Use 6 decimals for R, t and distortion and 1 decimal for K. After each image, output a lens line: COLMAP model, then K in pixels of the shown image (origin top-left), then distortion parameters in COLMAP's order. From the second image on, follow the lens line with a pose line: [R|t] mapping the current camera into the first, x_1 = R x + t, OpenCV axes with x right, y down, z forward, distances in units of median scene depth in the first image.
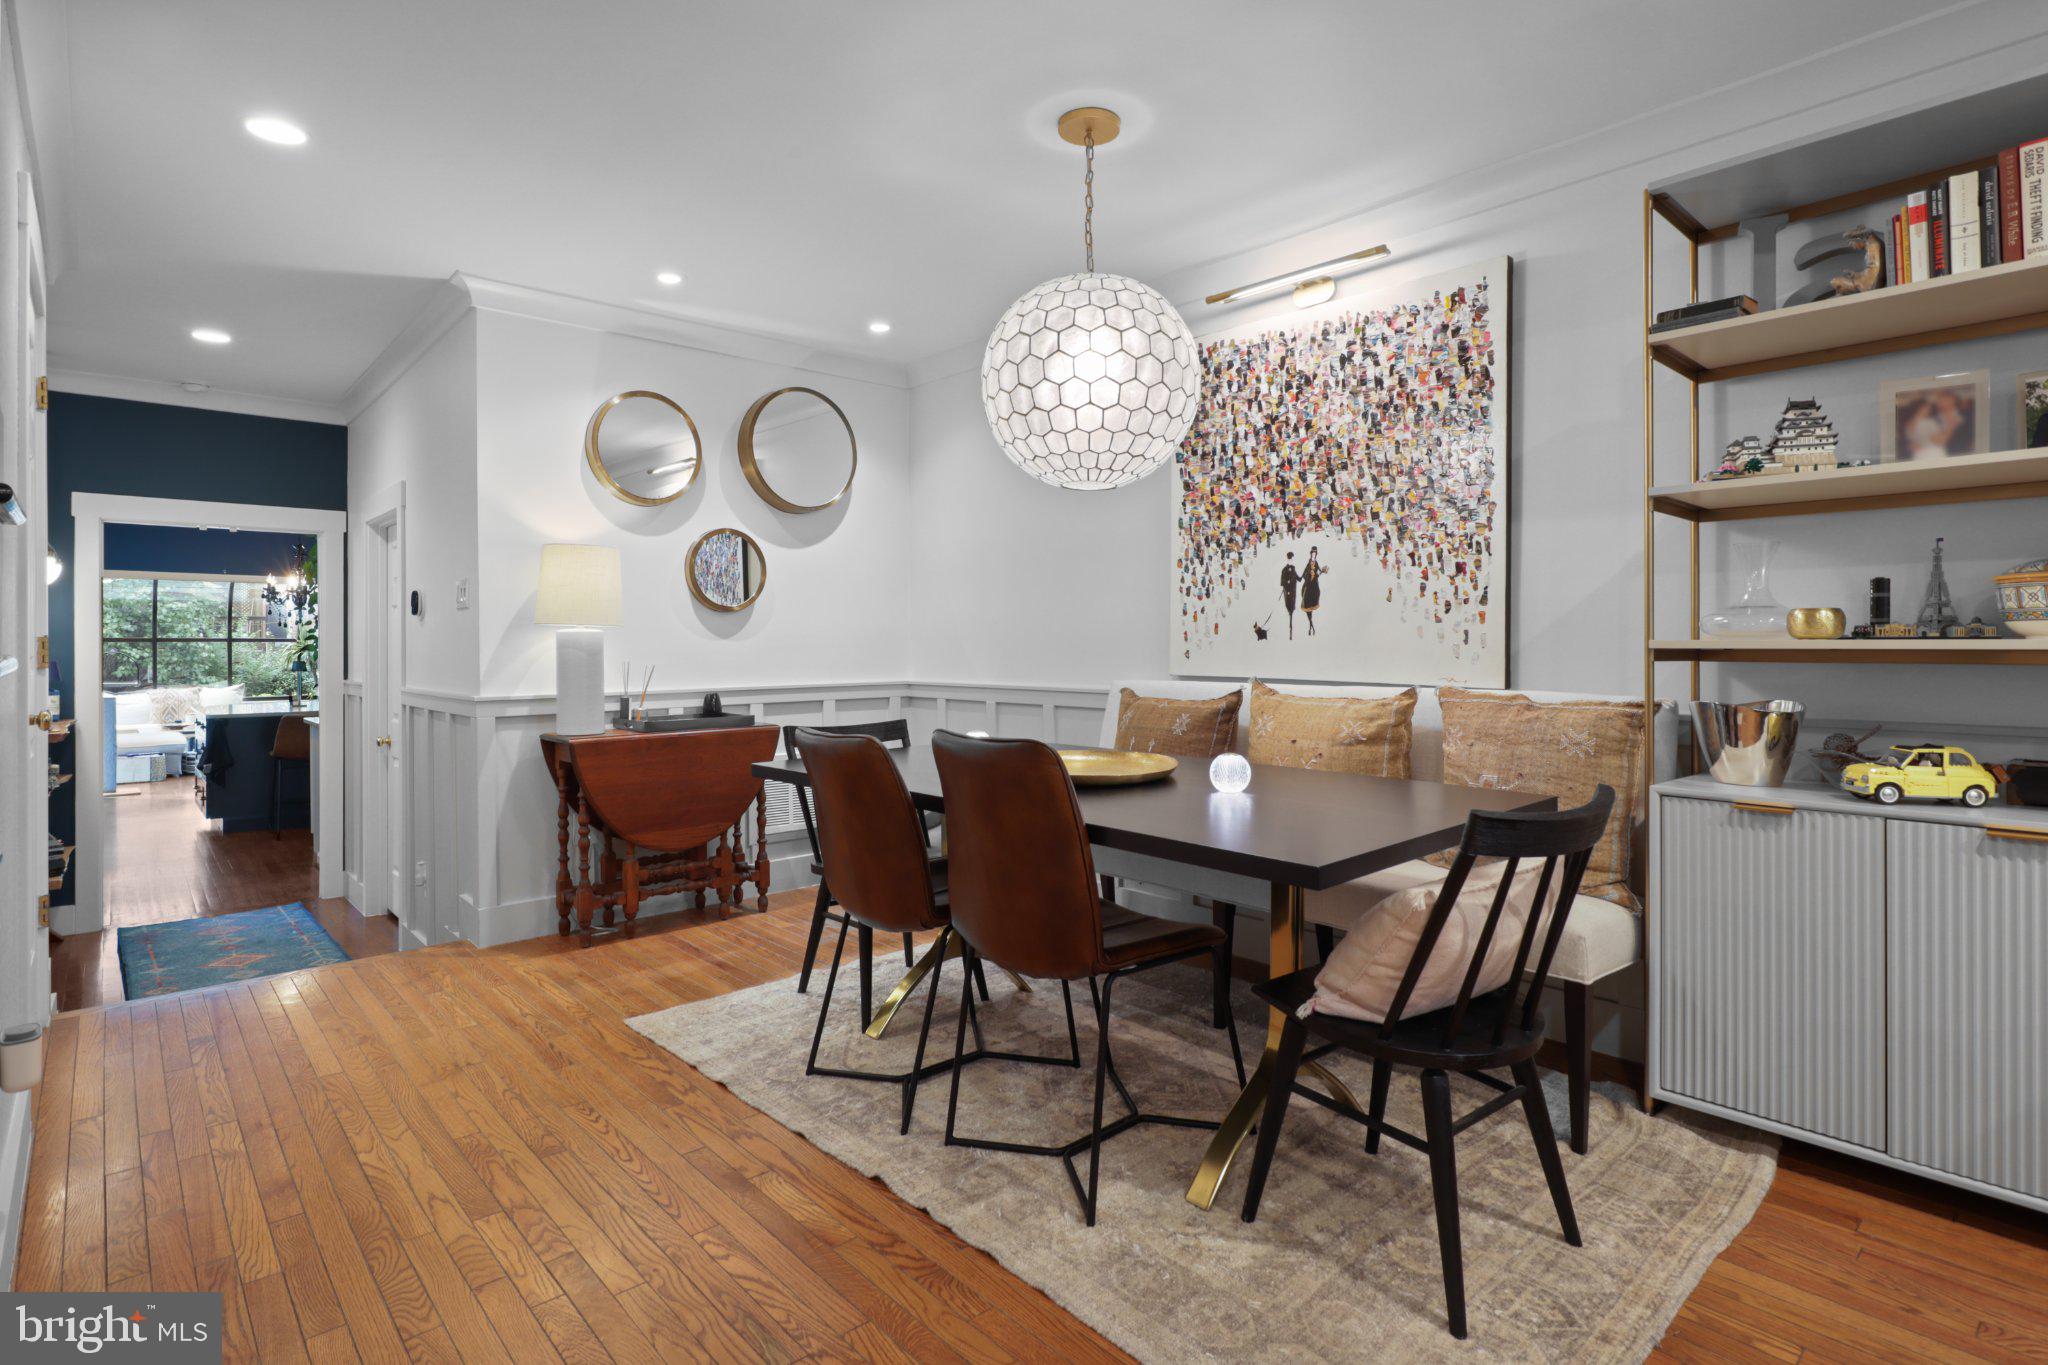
lens RADIAL K [[1031.6, 0, 1025.2], [0, 1031.6, 645.9], [0, 0, 1]] dist [-0.020152, 0.013039]
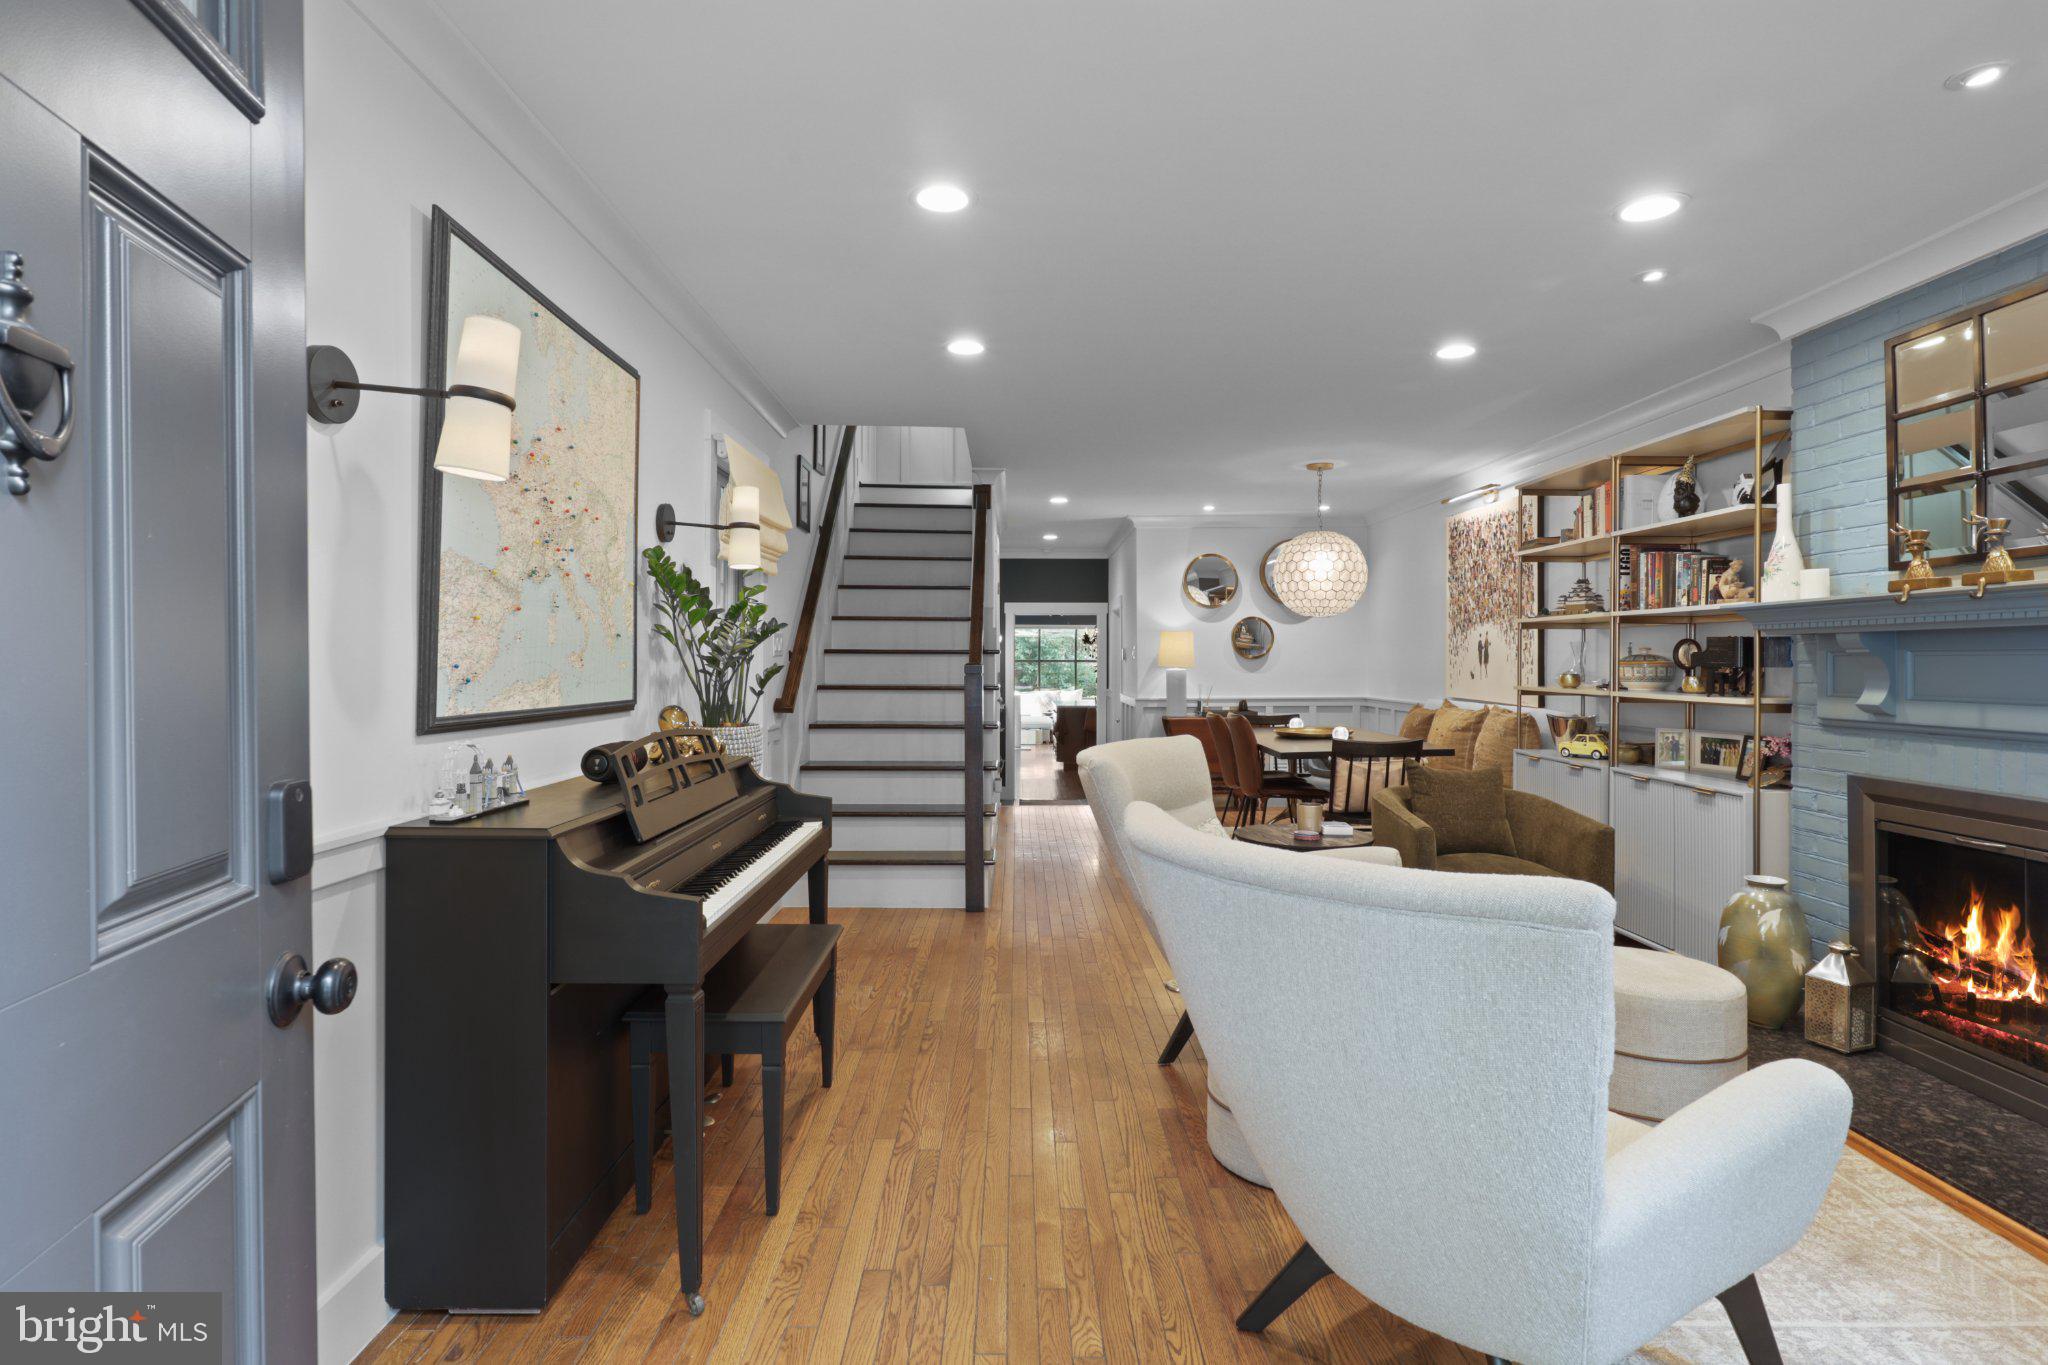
lens RADIAL K [[1031.6, 0, 1029.4], [0, 1031.6, 663.7], [0, 0, 1]] dist [-0.020152, 0.013039]
pose [[0.750893, 0.005748, -0.660398, 0.801928], [-0.002152, 0.999978, 0.006256, -0.041490], [0.660420, -0.003277, 0.750889, -0.880415]]
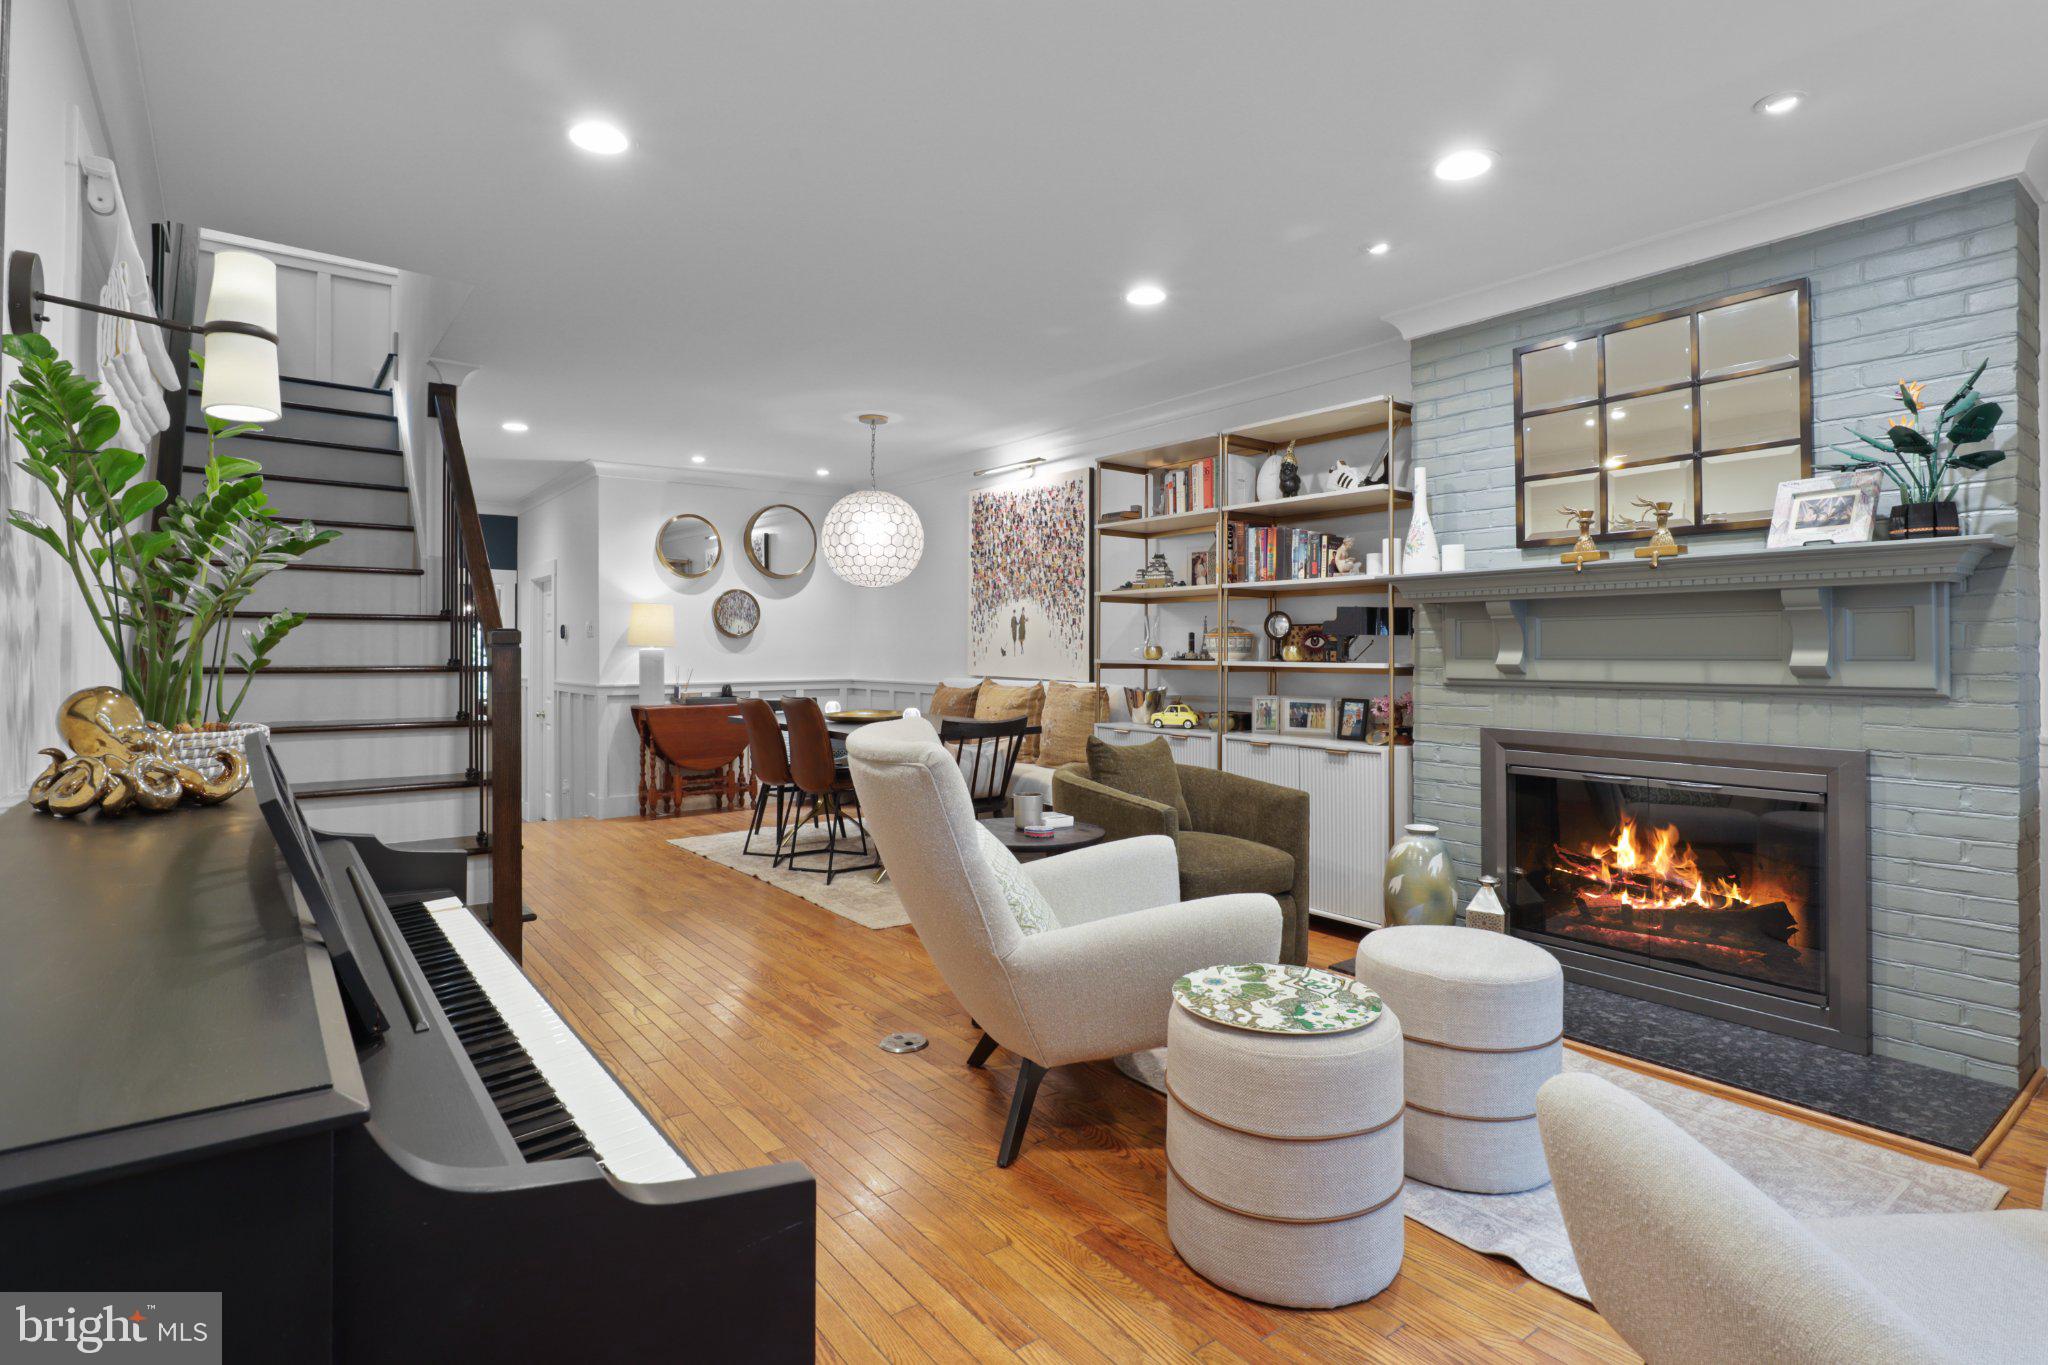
lens RADIAL K [[1031.6, 0, 1028.1], [0, 1031.6, 644.7], [0, 0, 1]] dist [-0.020152, 0.013039]
pose [[0.996397, 0.002516, -0.084773, 0.400570], [-0.002906, 0.999986, -0.004471, -0.016887], [0.084761, 0.004701, 0.996390, -0.790406]]
